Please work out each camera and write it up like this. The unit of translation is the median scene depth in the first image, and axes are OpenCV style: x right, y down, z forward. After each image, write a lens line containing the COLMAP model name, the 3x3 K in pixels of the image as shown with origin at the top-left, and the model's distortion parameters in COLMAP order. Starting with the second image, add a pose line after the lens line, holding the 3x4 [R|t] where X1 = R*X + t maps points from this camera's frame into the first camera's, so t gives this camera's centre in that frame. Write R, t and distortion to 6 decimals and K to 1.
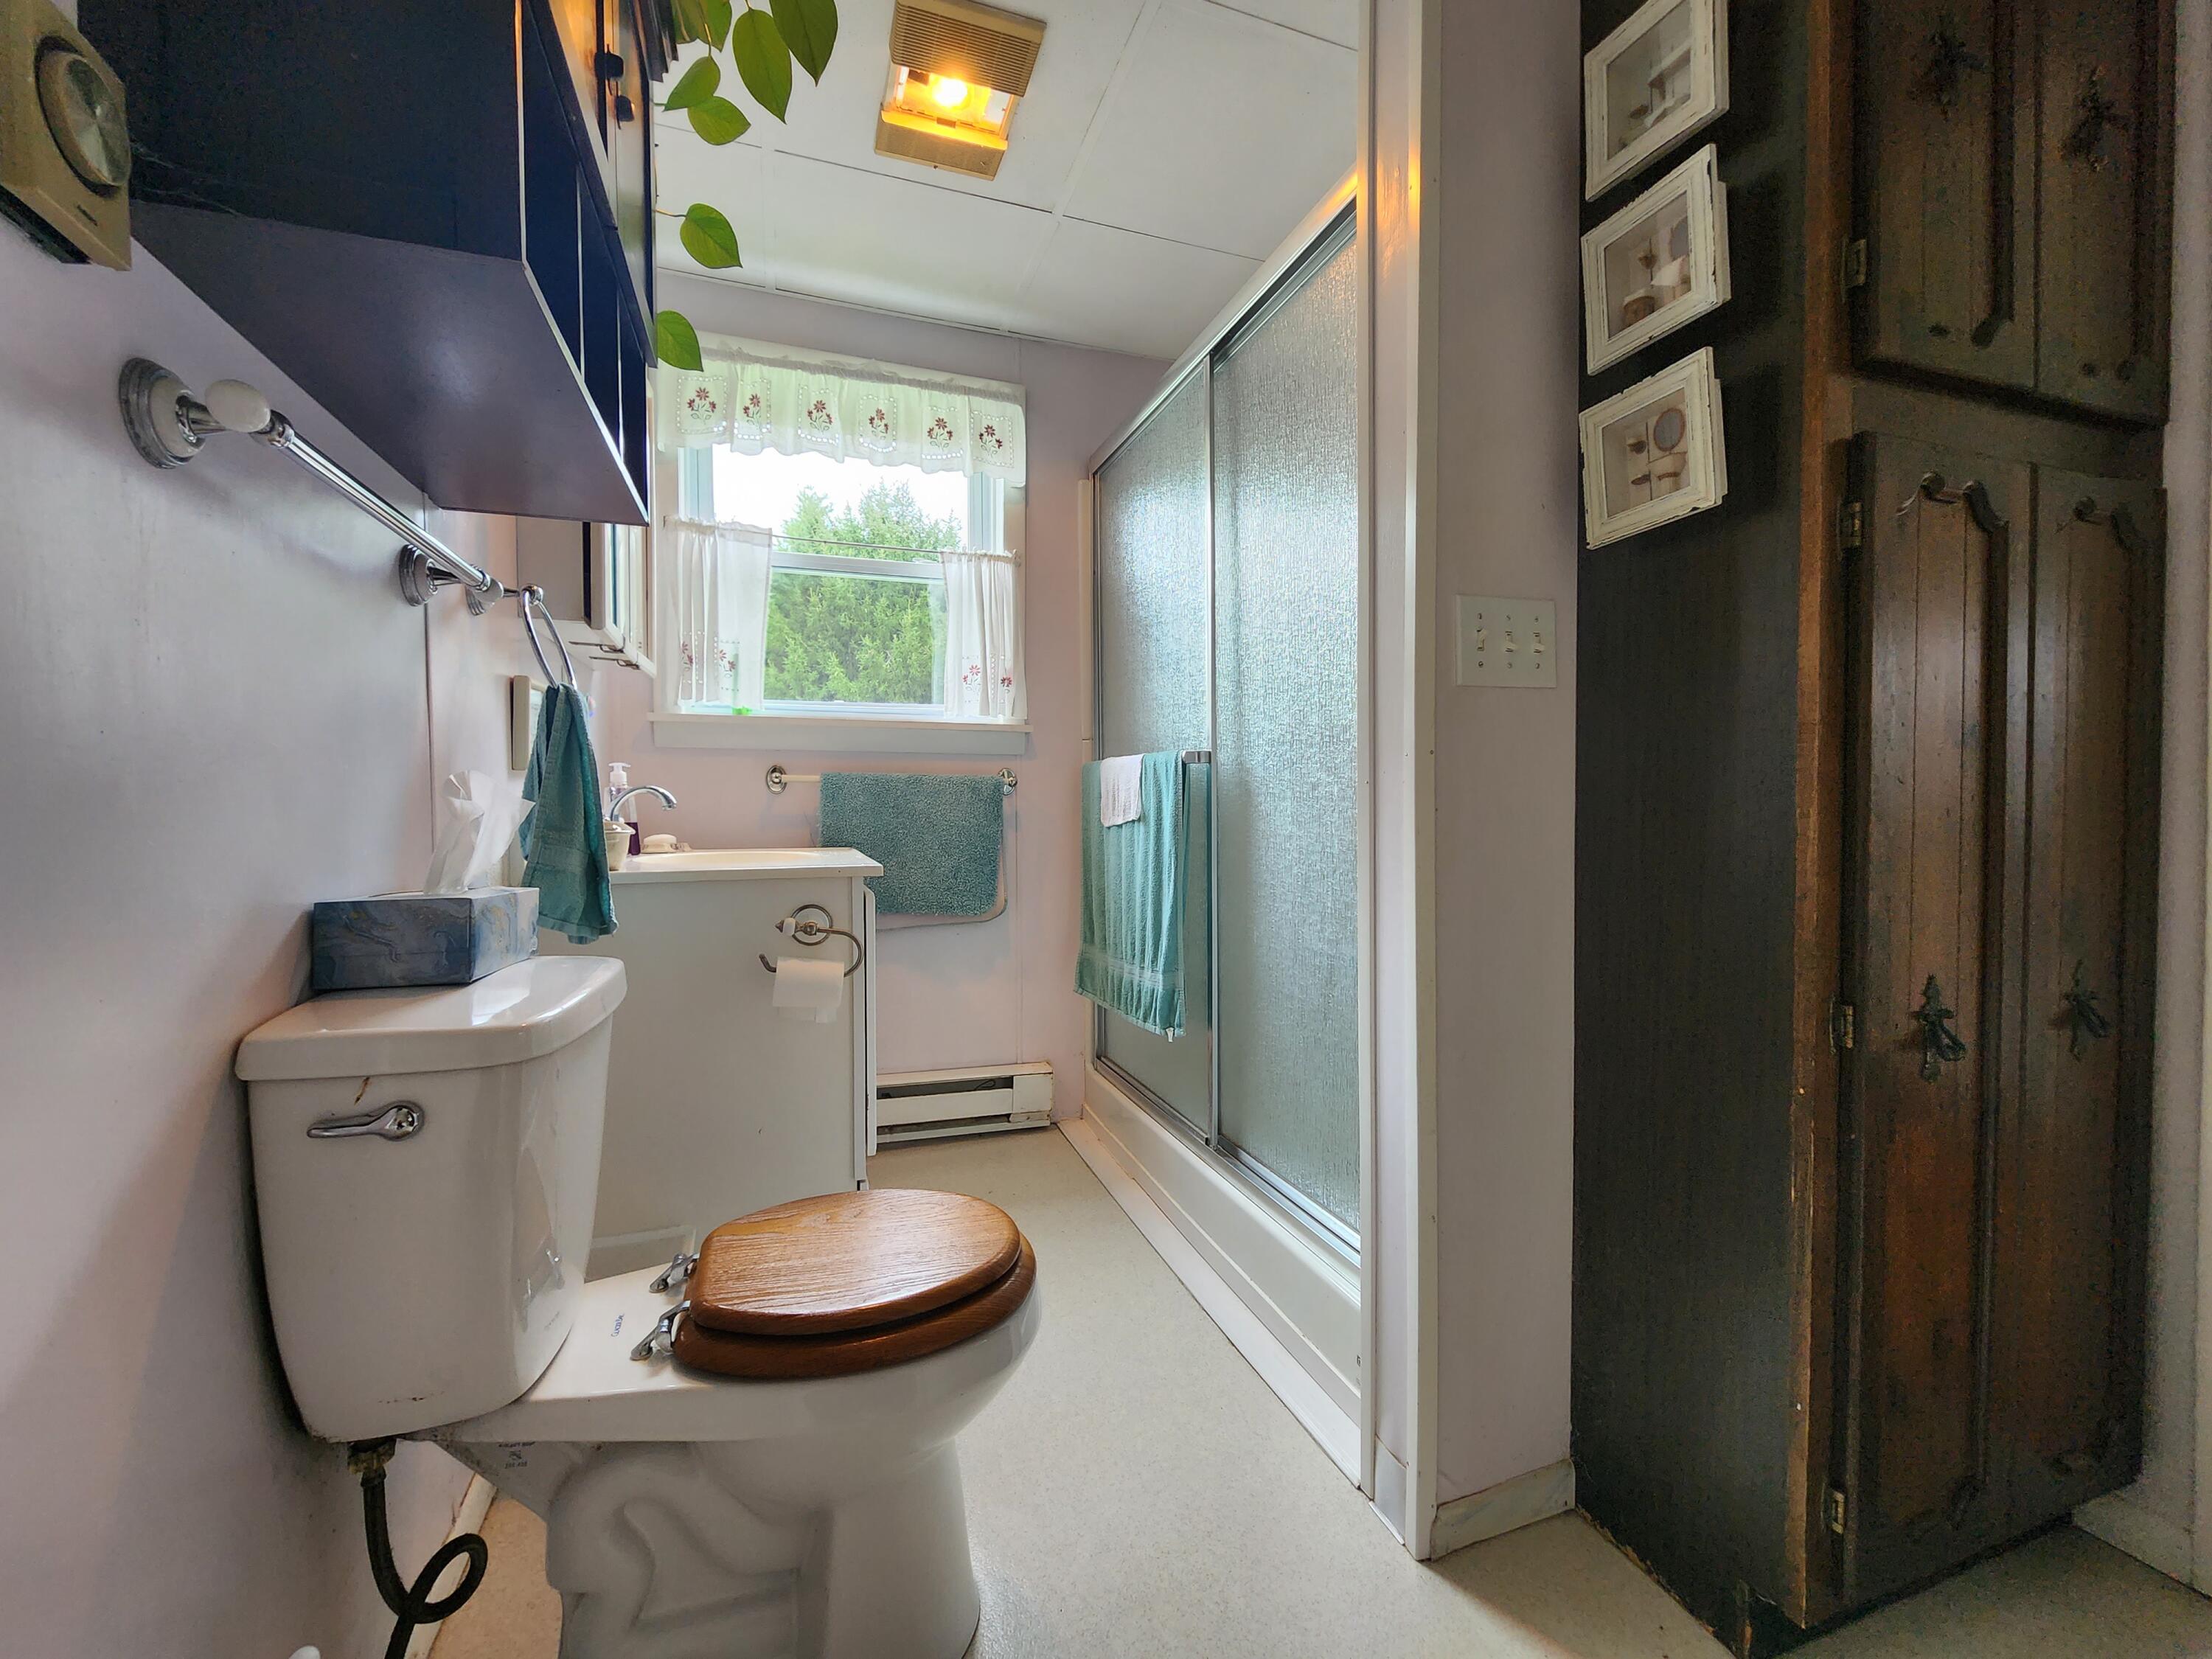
lens RADIAL K [[910.3, 0, 1108.6], [0, 910.3, 823.8], [0, 0, 1]] dist [-0.000665, -0.001384]
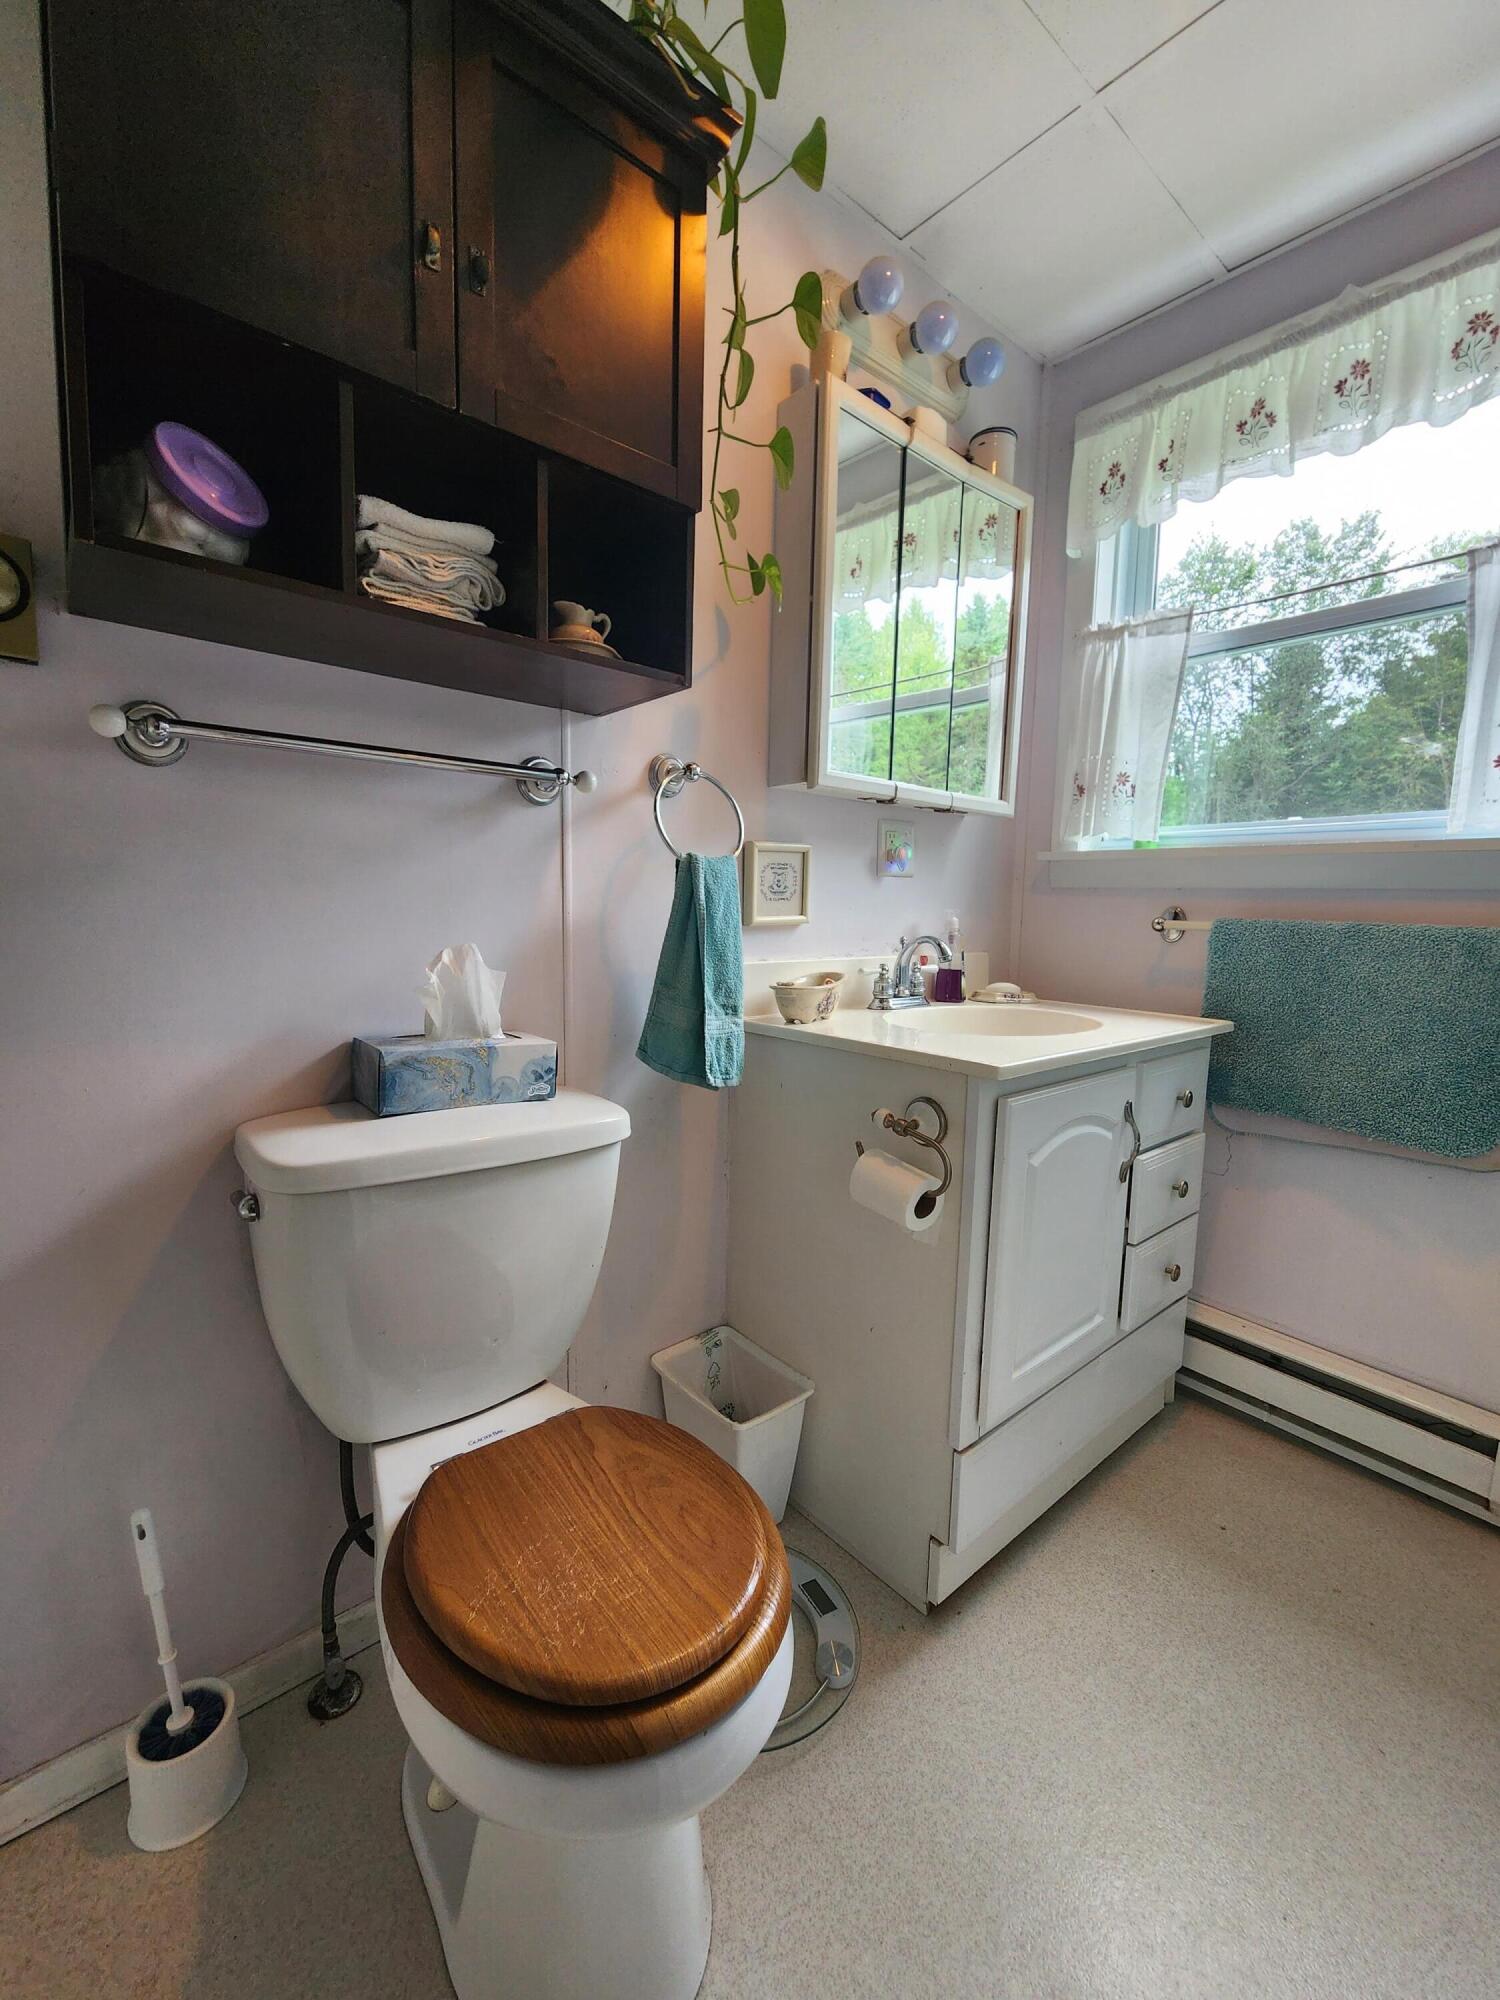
lens RADIAL K [[823.0, 0, 753.9], [0, 823.0, 1001.0], [0, 0, 1]] dist [-0.000665, -0.001384]
pose [[0.368333, 0.111838, -0.922942, 0.186130], [-0.042250, 0.993726, 0.103554, -0.042363], [0.928733, 0.000852, 0.370748, 0.384077]]
